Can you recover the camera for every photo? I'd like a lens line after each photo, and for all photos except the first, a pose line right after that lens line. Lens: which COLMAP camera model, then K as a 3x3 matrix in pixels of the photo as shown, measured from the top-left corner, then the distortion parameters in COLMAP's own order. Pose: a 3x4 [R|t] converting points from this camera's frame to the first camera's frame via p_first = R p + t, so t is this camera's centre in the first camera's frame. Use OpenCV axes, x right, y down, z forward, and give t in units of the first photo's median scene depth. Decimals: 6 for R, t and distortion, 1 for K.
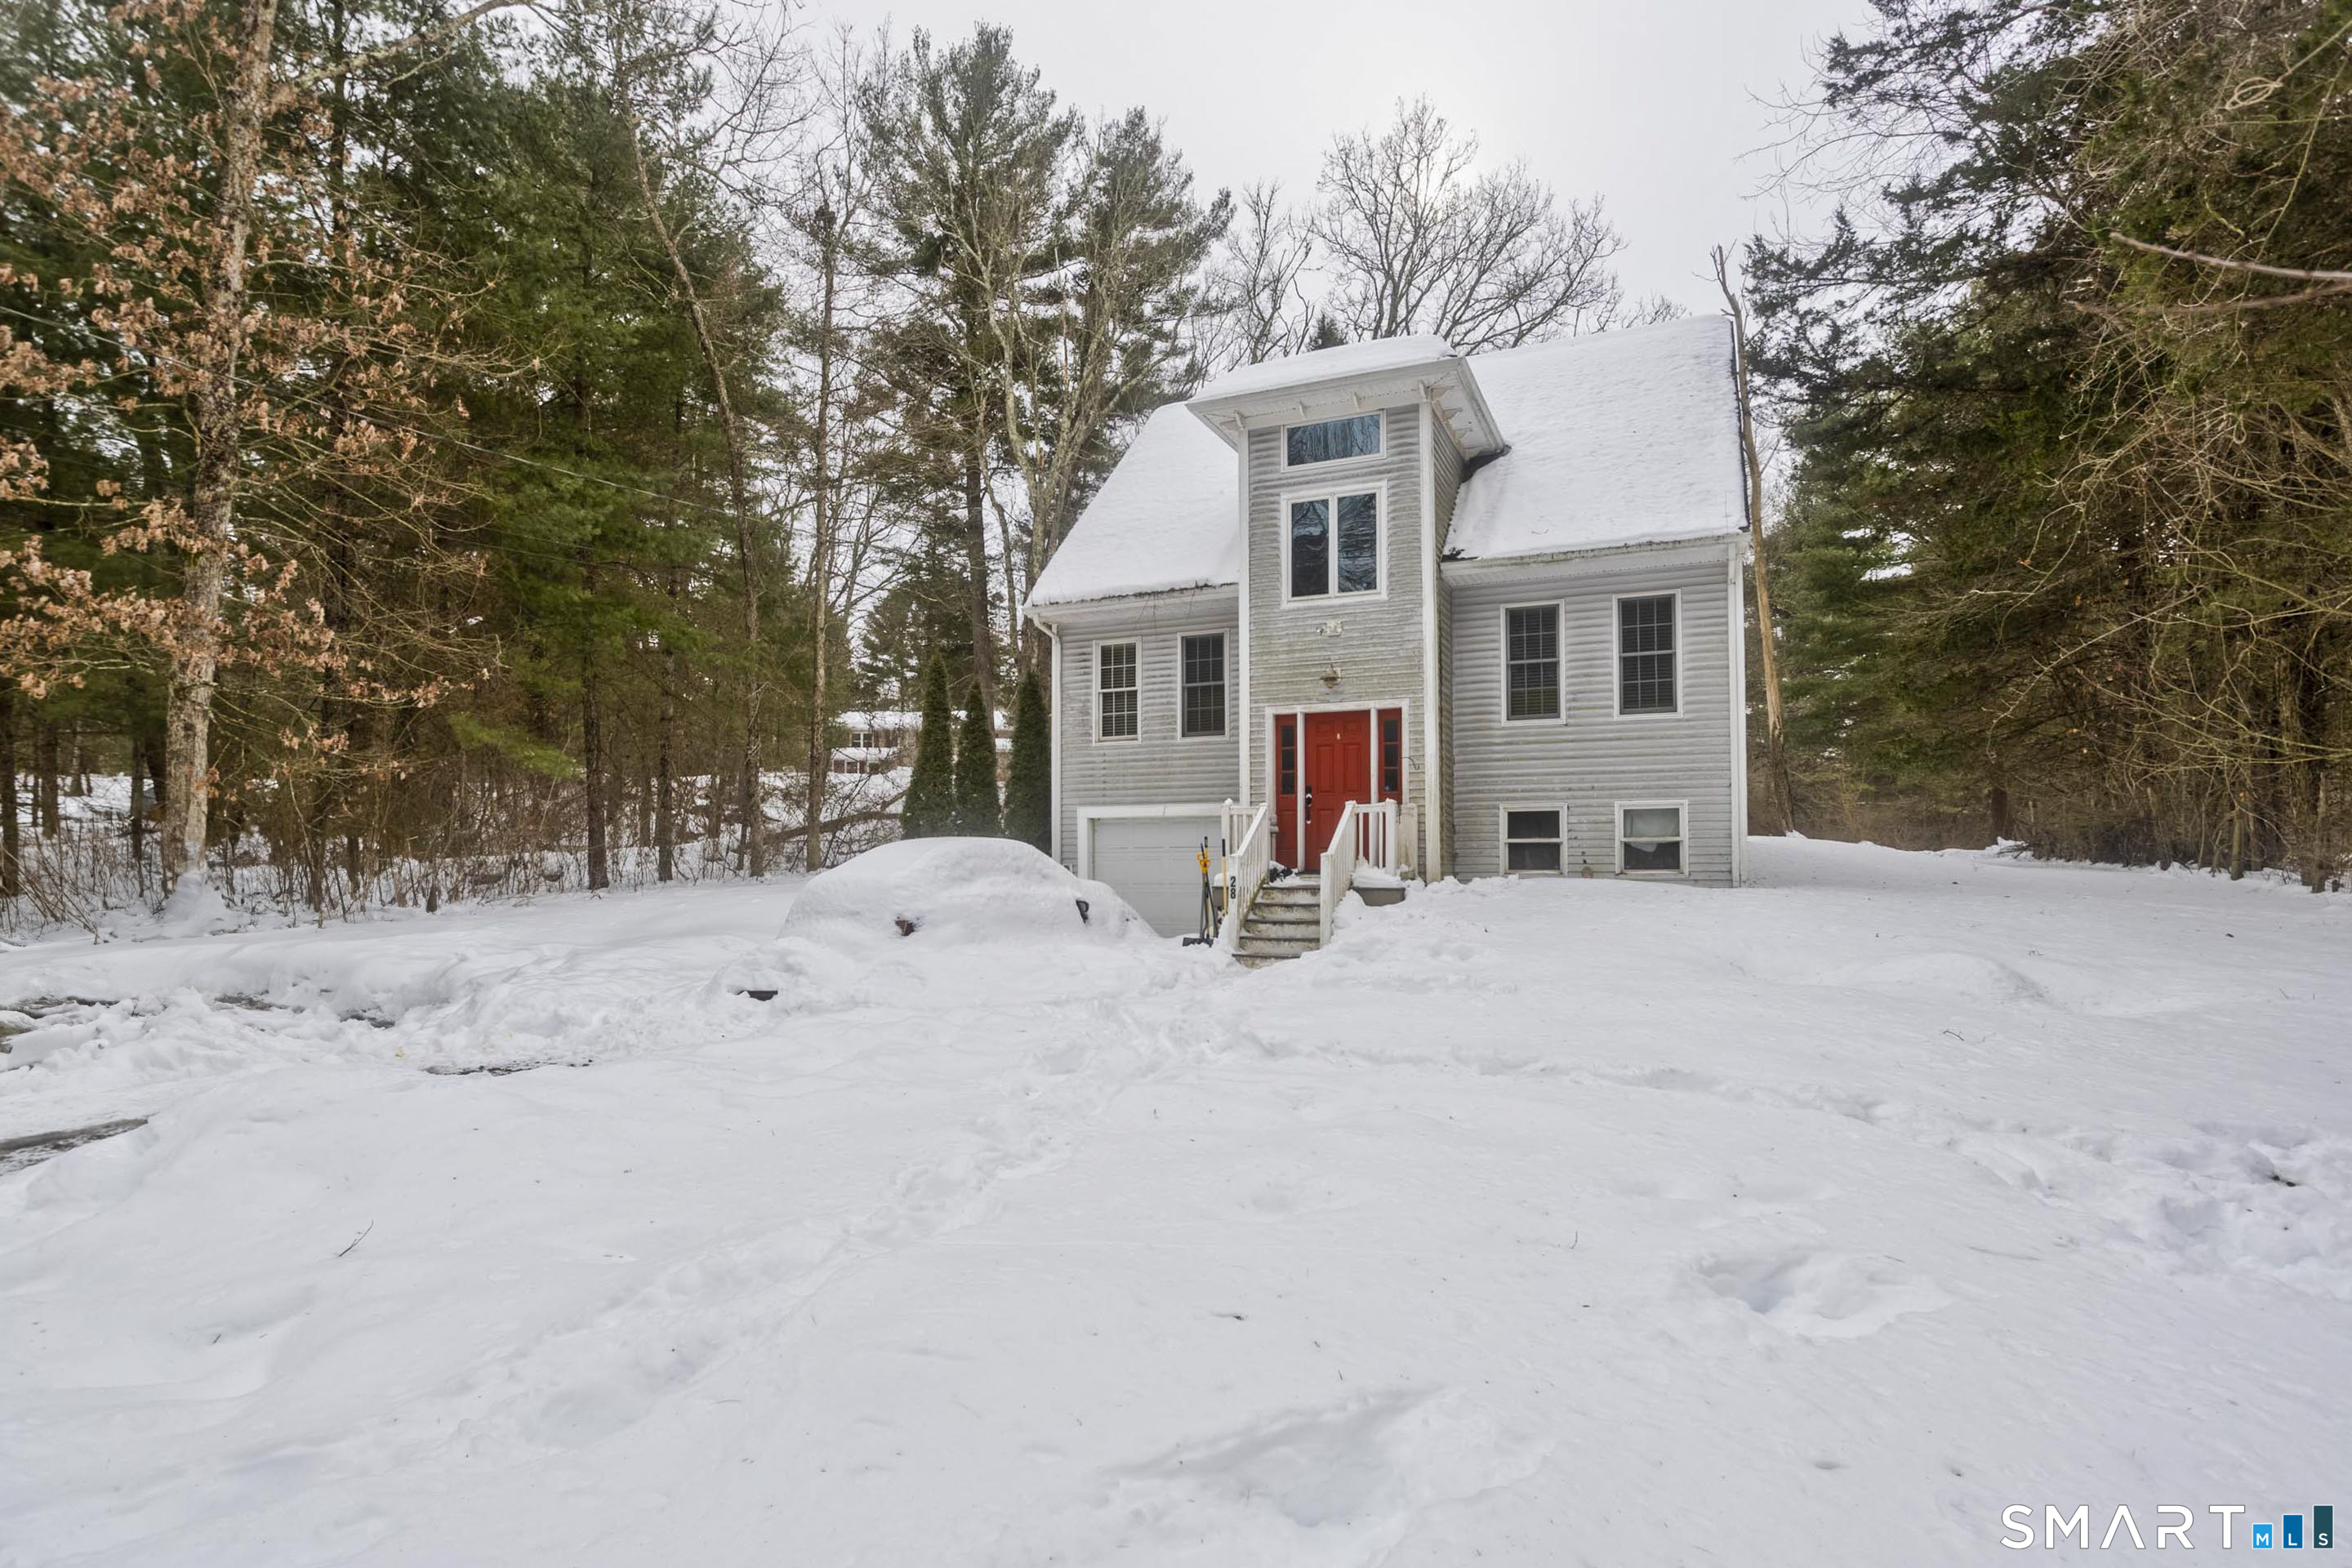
lens RADIAL K [[1136.4, 0, 1243.2], [0, 1136.4, 840.7], [0, 0, 1]] dist [-0.030179, 0.015602]
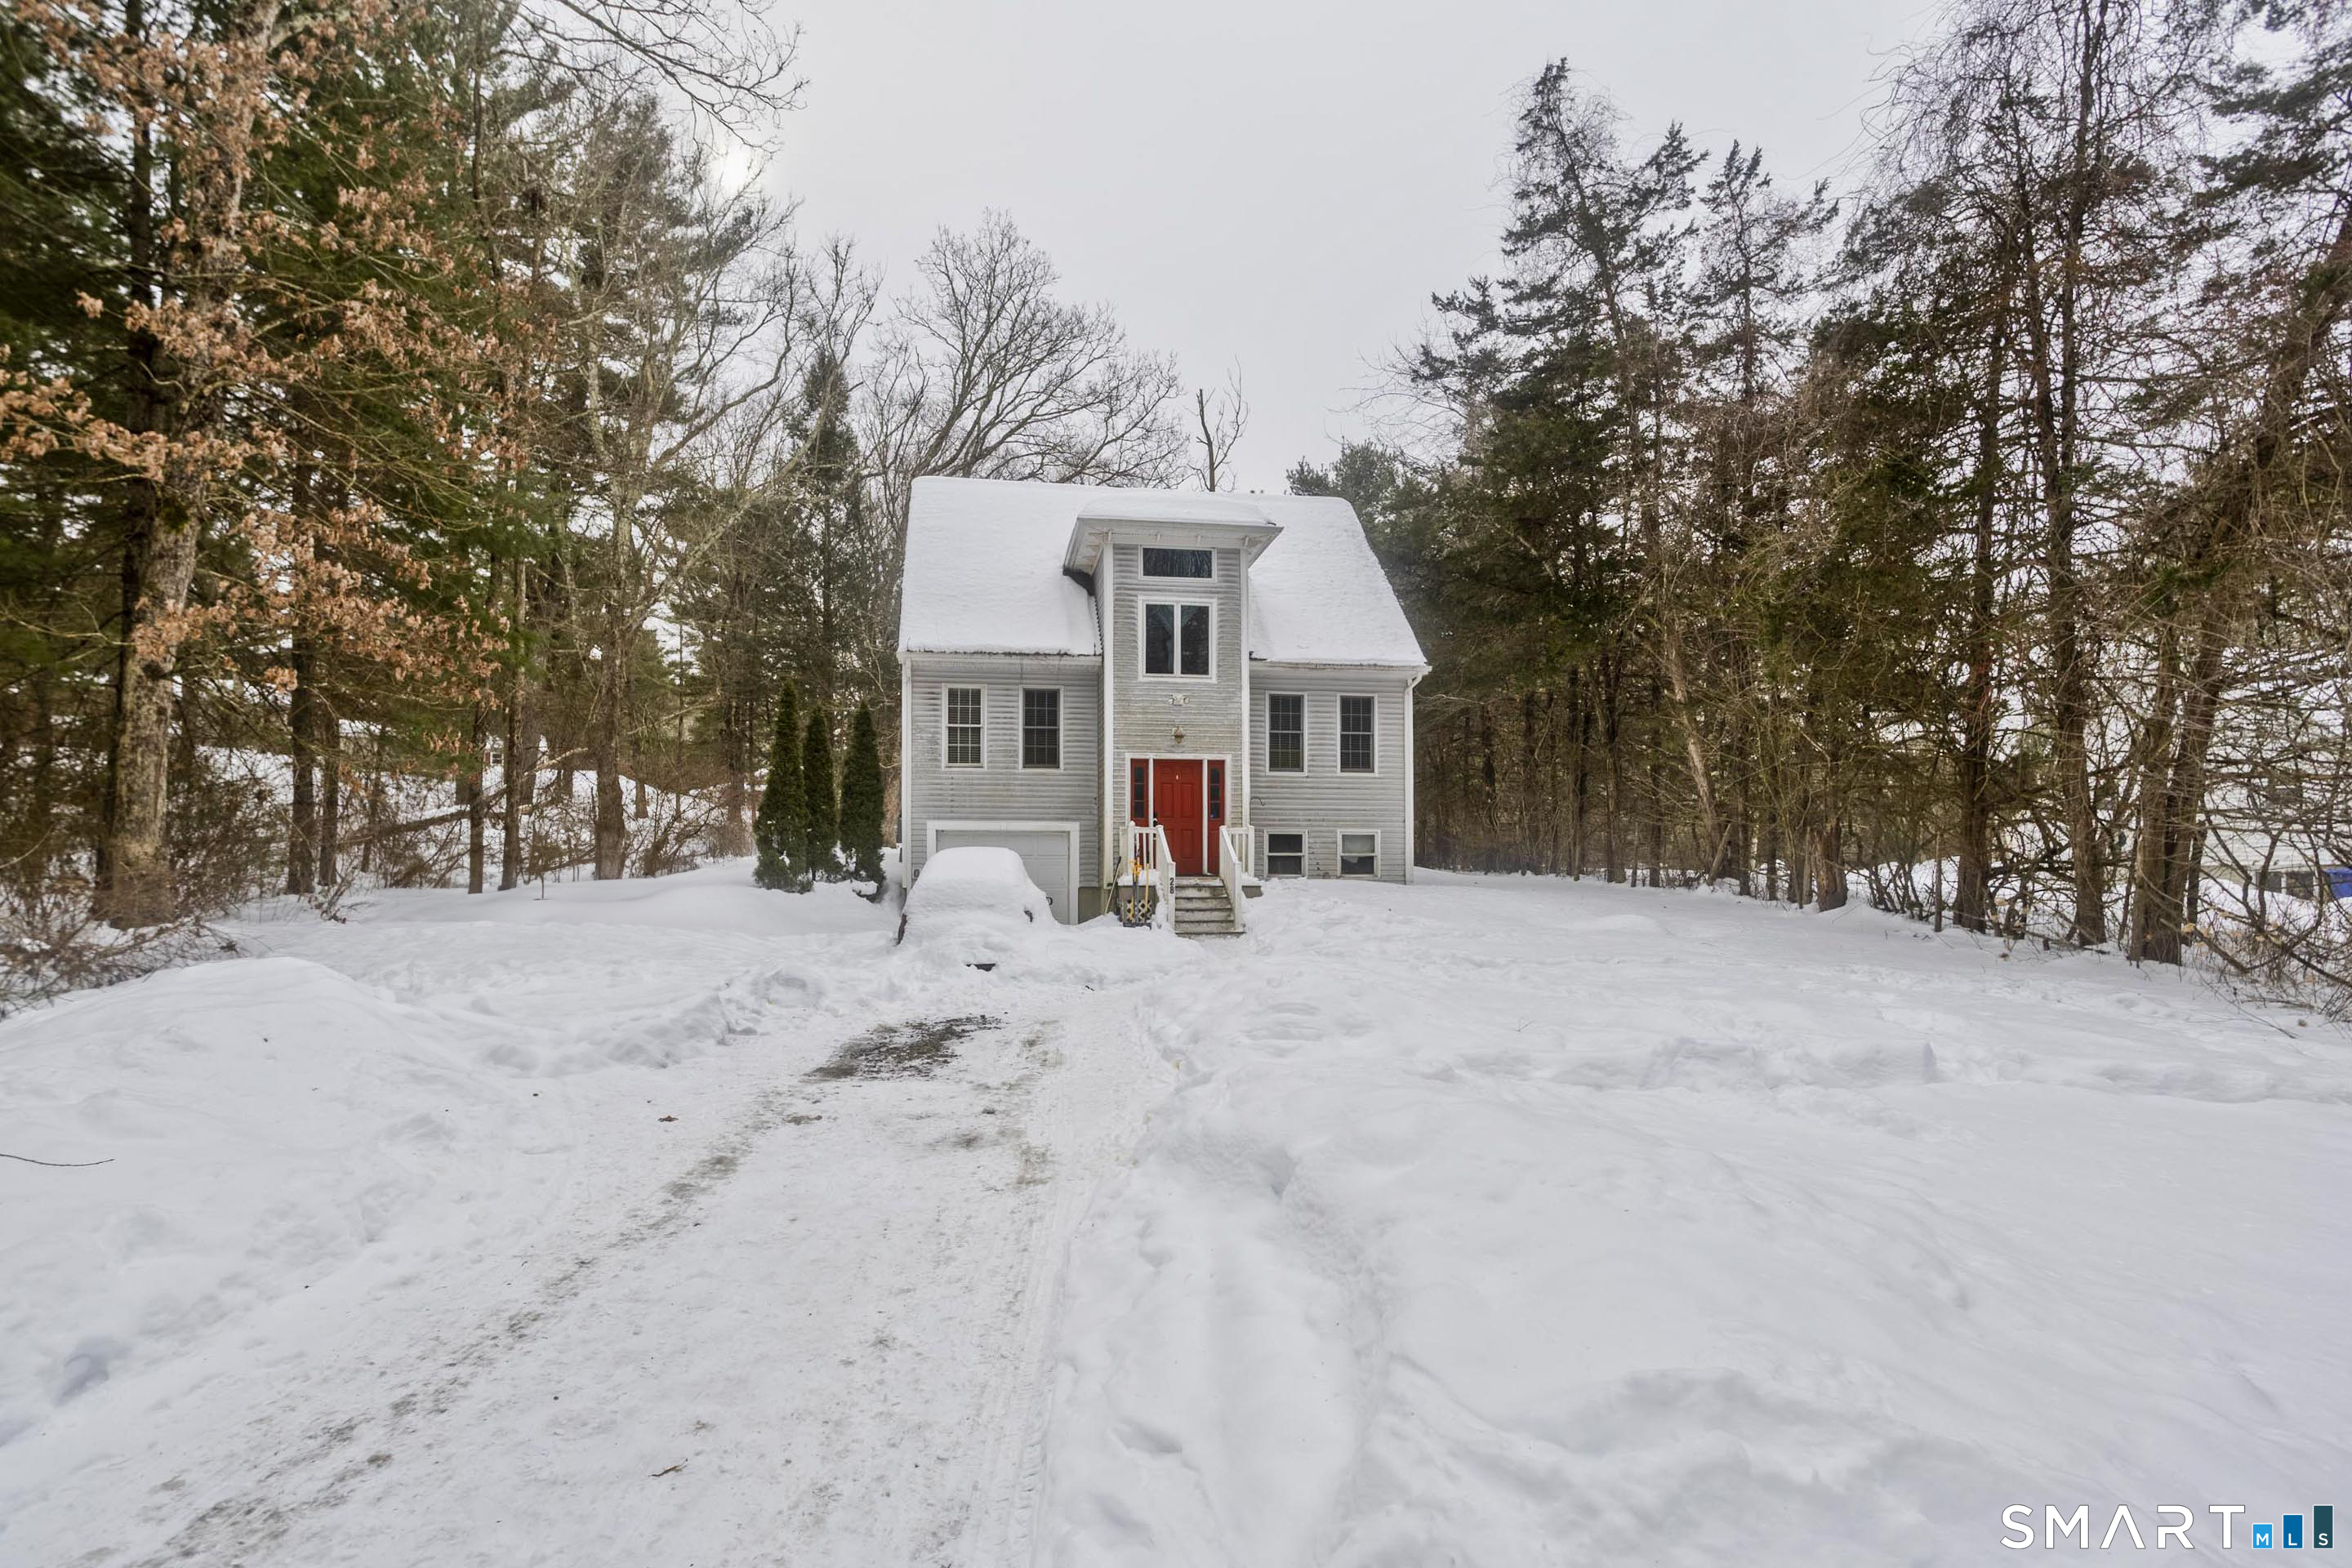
lens RADIAL K [[1136.4, 0, 1122.4], [0, 1136.4, 853.4], [0, 0, 1]] dist [-0.030179, 0.015602]
pose [[0.860670, 0.013073, 0.508996, -0.673465], [-0.016386, 0.999864, 0.002027, -0.000572], [-0.508900, -0.010085, 0.860766, -0.161254]]
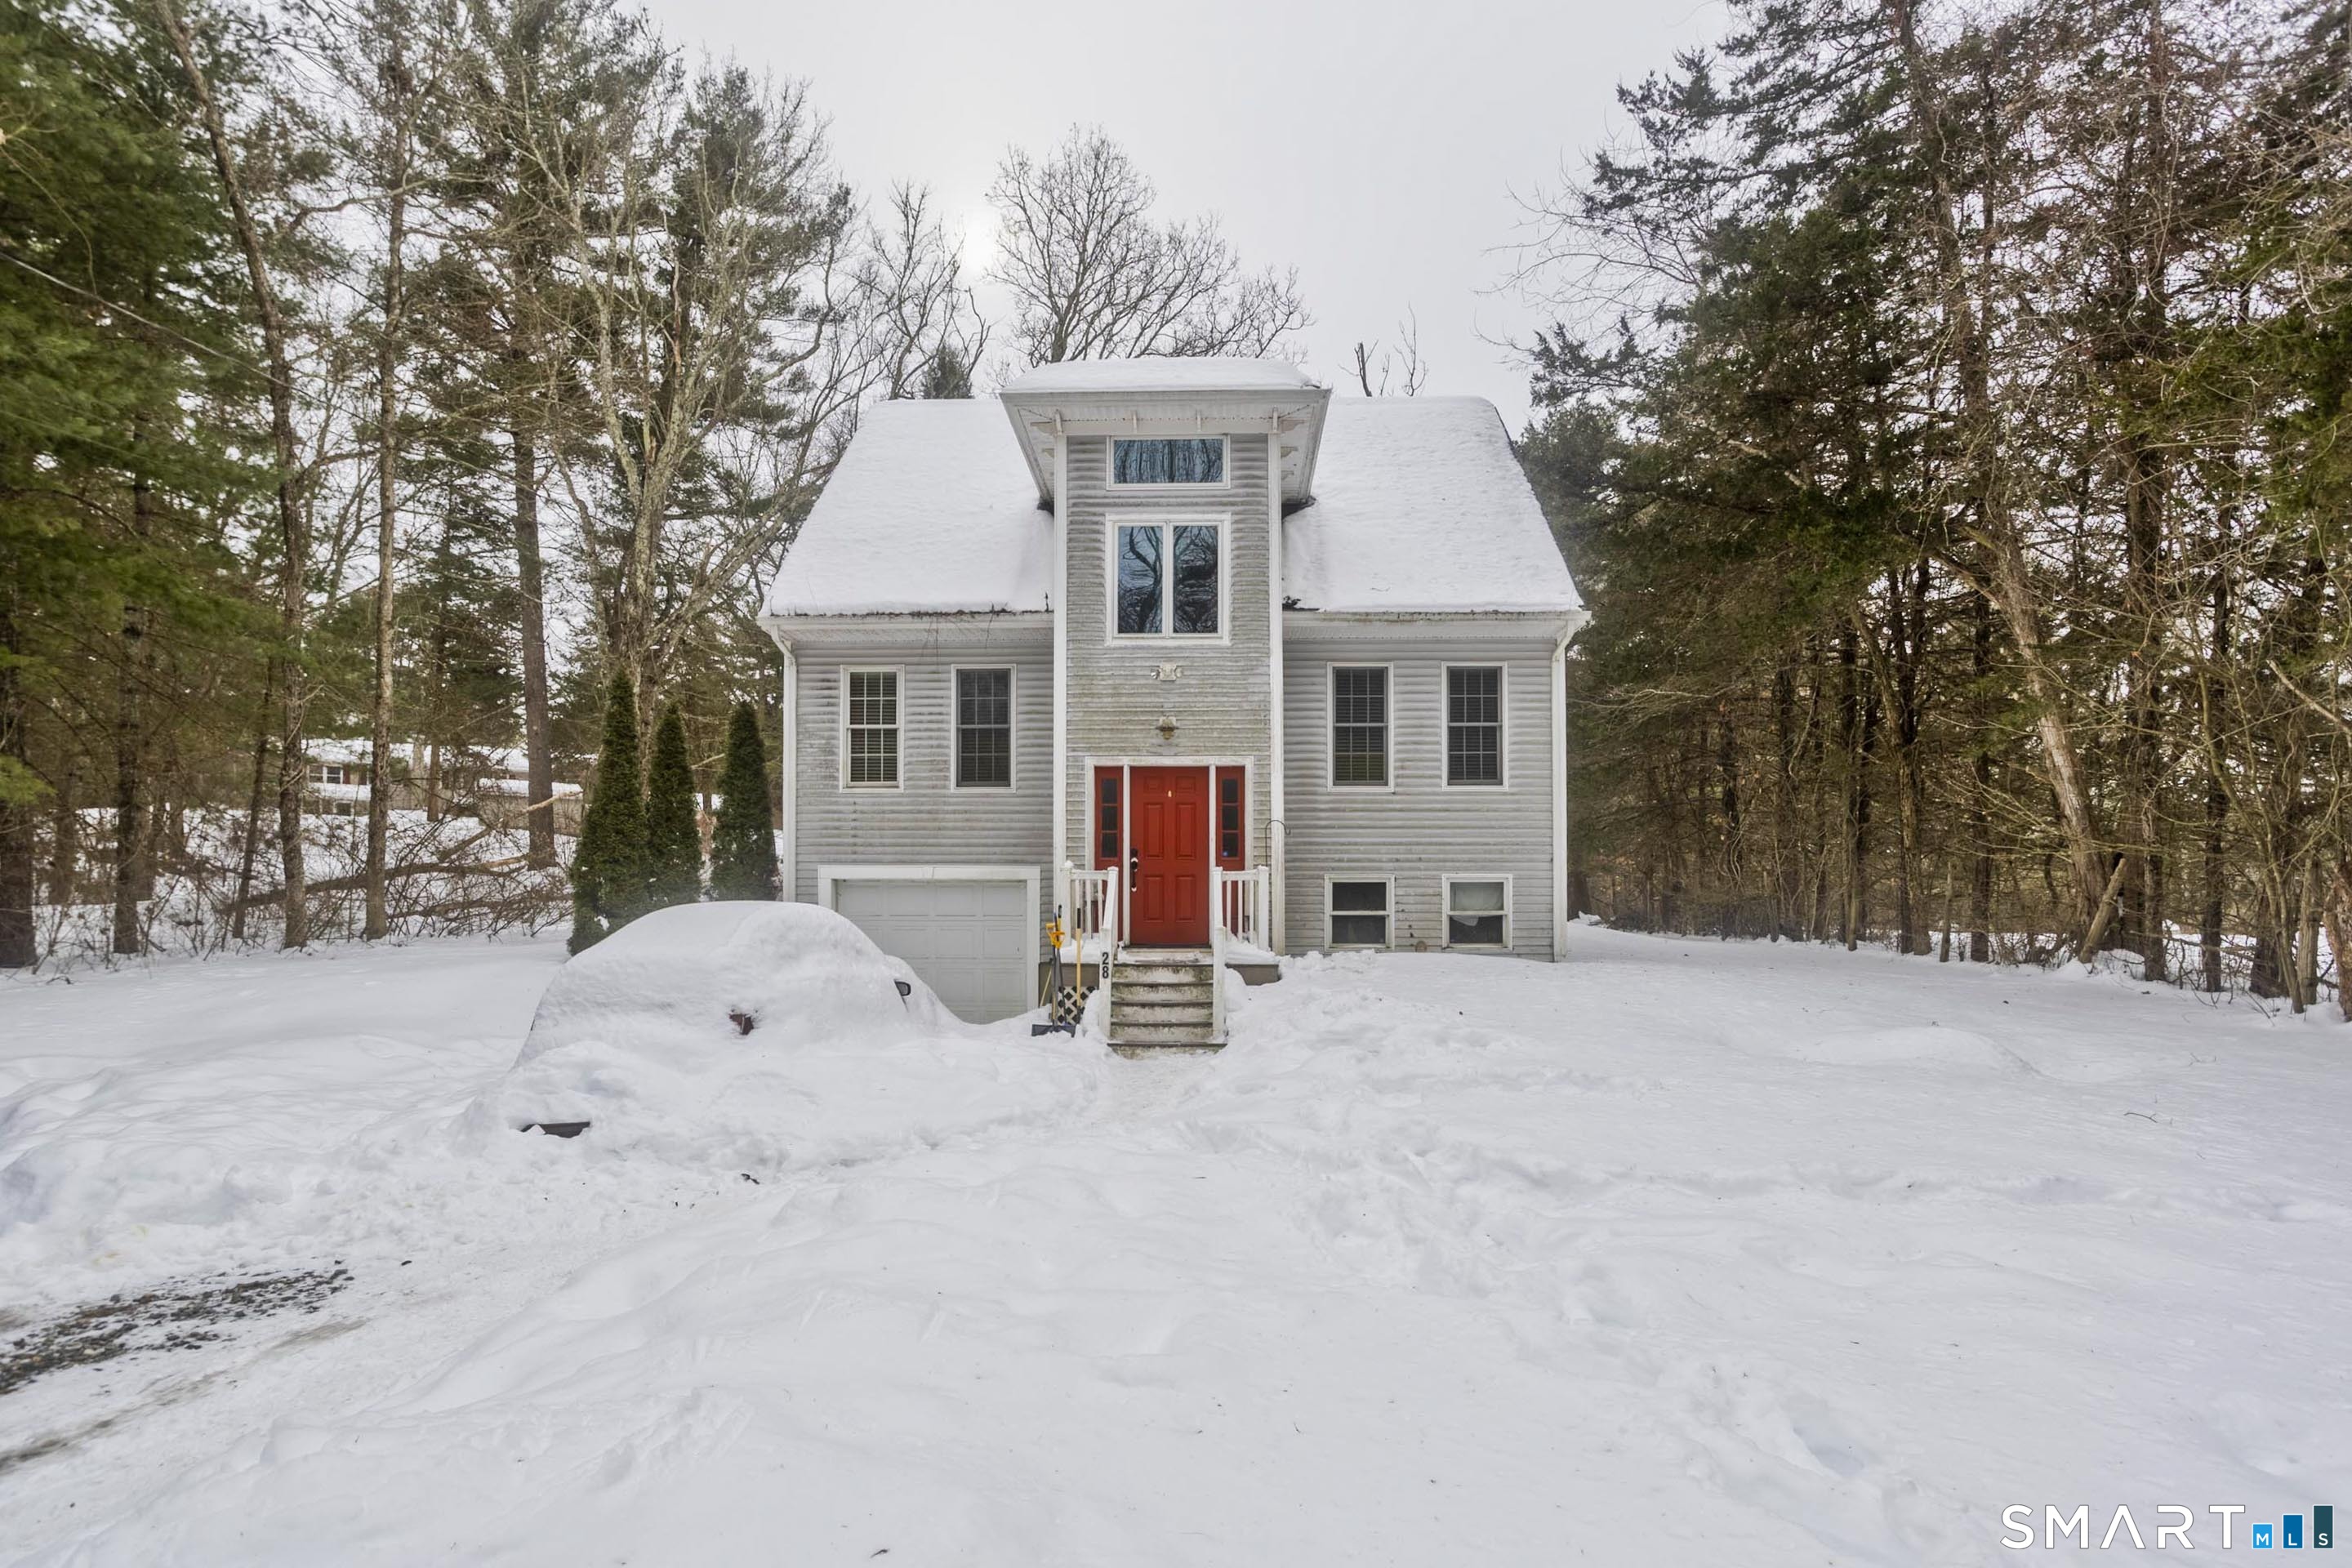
lens RADIAL K [[1133.9, 0, 1189.3], [0, 1133.9, 918.9], [0, 0, 1]] dist [-0.024344, 0.006908]
pose [[0.932848, 0.008245, 0.360176, -0.220988], [-0.011904, 0.999898, 0.007943, -0.000817], [-0.360074, -0.011697, 0.932850, 0.158637]]
